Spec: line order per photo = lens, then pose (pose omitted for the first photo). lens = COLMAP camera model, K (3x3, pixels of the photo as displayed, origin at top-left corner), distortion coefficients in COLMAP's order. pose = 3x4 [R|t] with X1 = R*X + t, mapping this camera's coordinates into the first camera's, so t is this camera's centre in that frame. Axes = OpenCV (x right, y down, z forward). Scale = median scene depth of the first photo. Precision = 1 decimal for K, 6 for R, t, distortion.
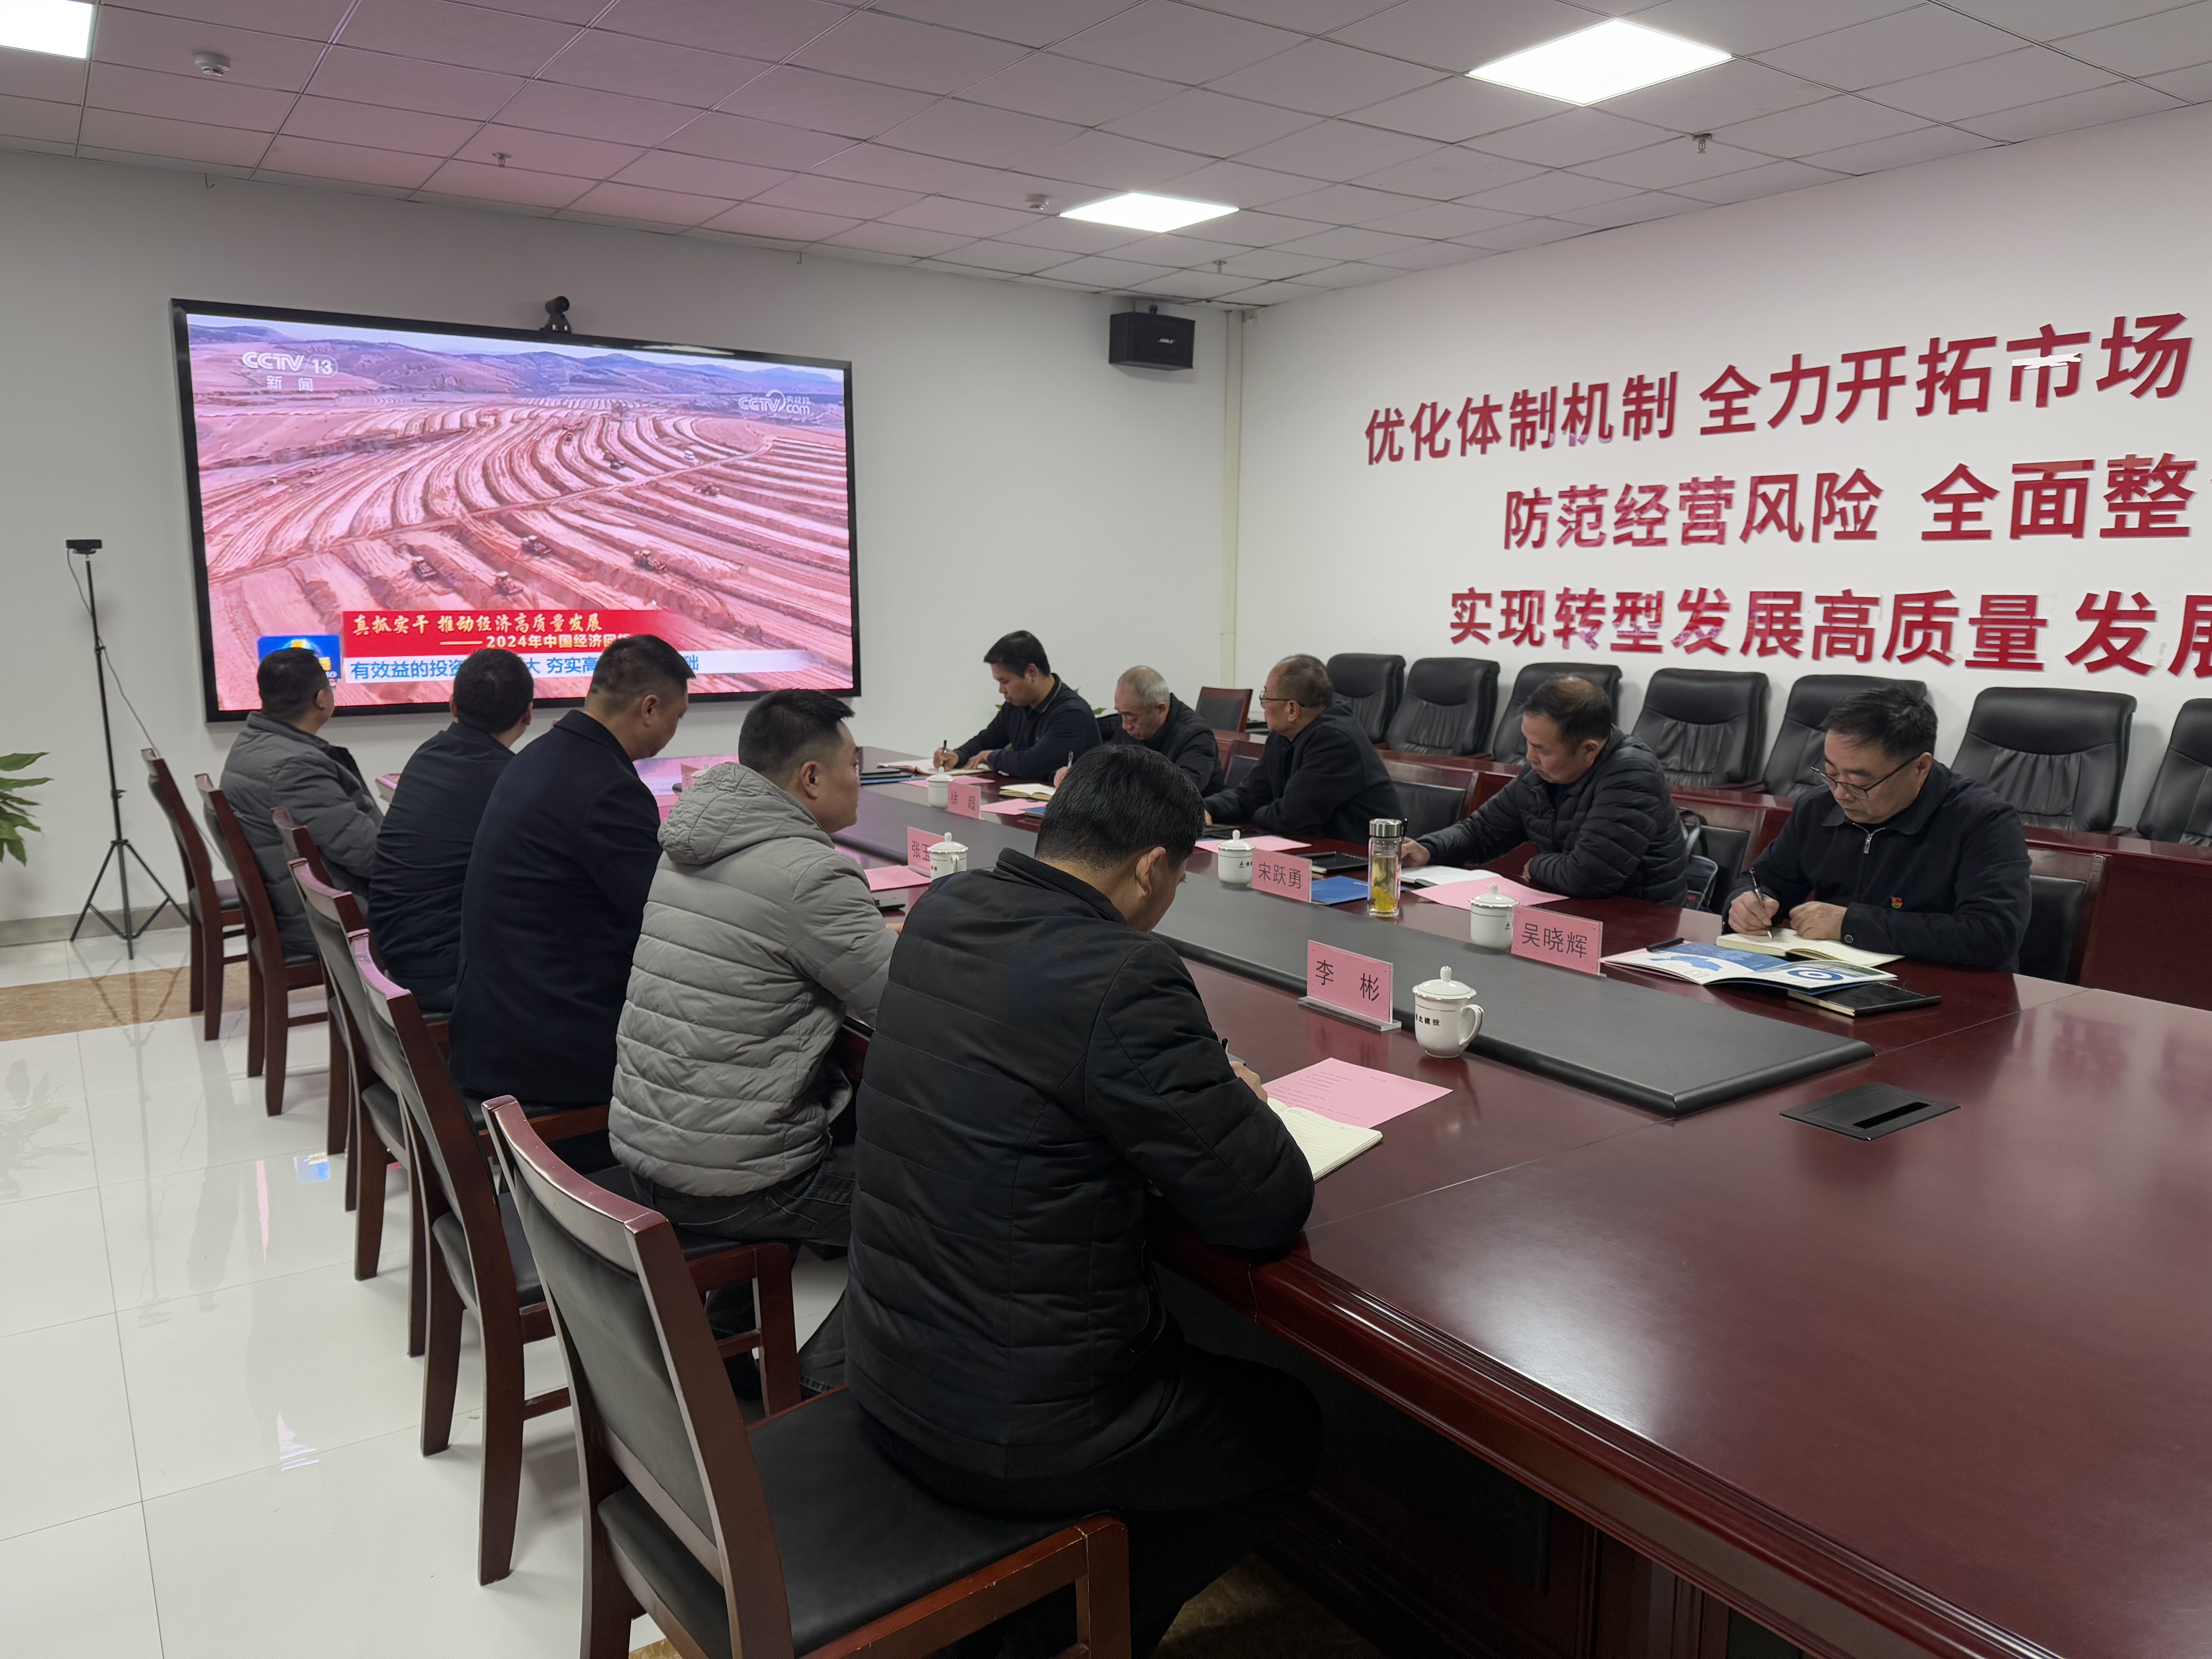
lens RADIAL K [[1560.1, 0, 1106.0], [0, 1560.1, 829.5], [0, 0, 1]] dist [0.090683, -0.158140]
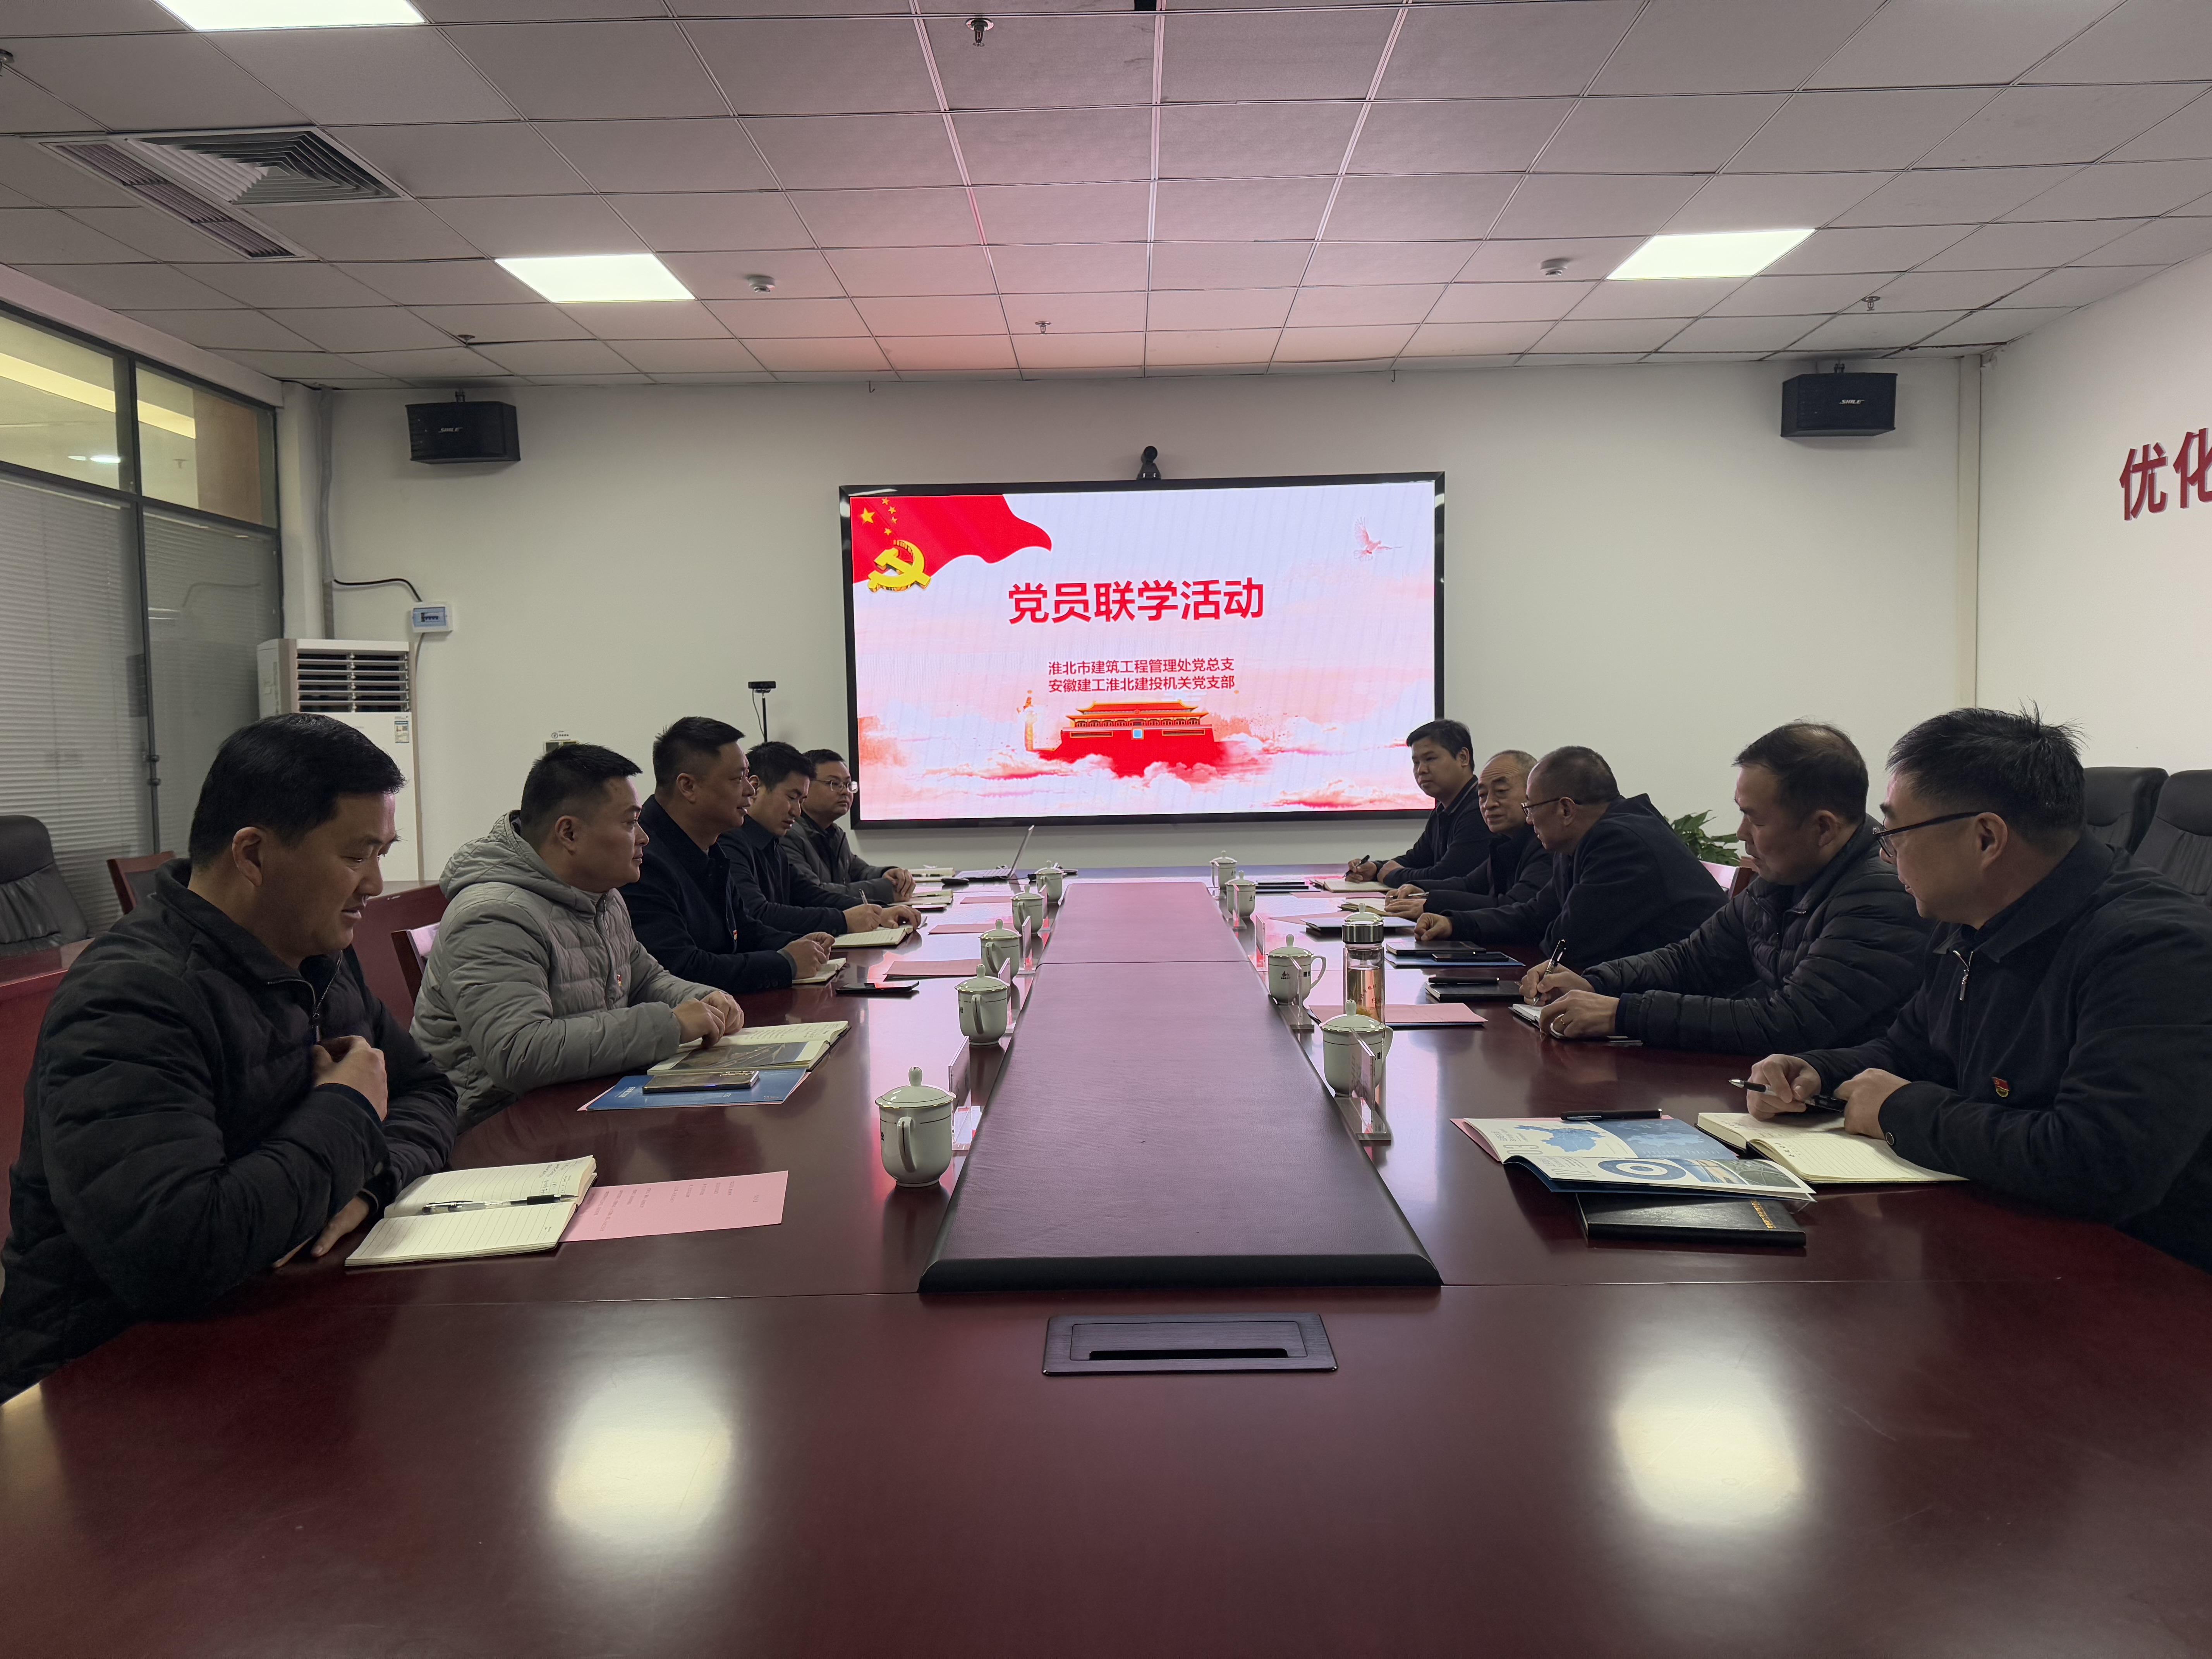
lens RADIAL K [[1558.3, 0, 1106.0], [0, 1558.3, 829.5], [0, 0, 1]] dist [0.030639, -0.060058]
pose [[0.809984, 0.009835, -0.586370, 0.218399], [-0.066270, 0.994990, -0.074855, 0.005636], [0.582696, 0.099490, 0.806578, 0.122895]]
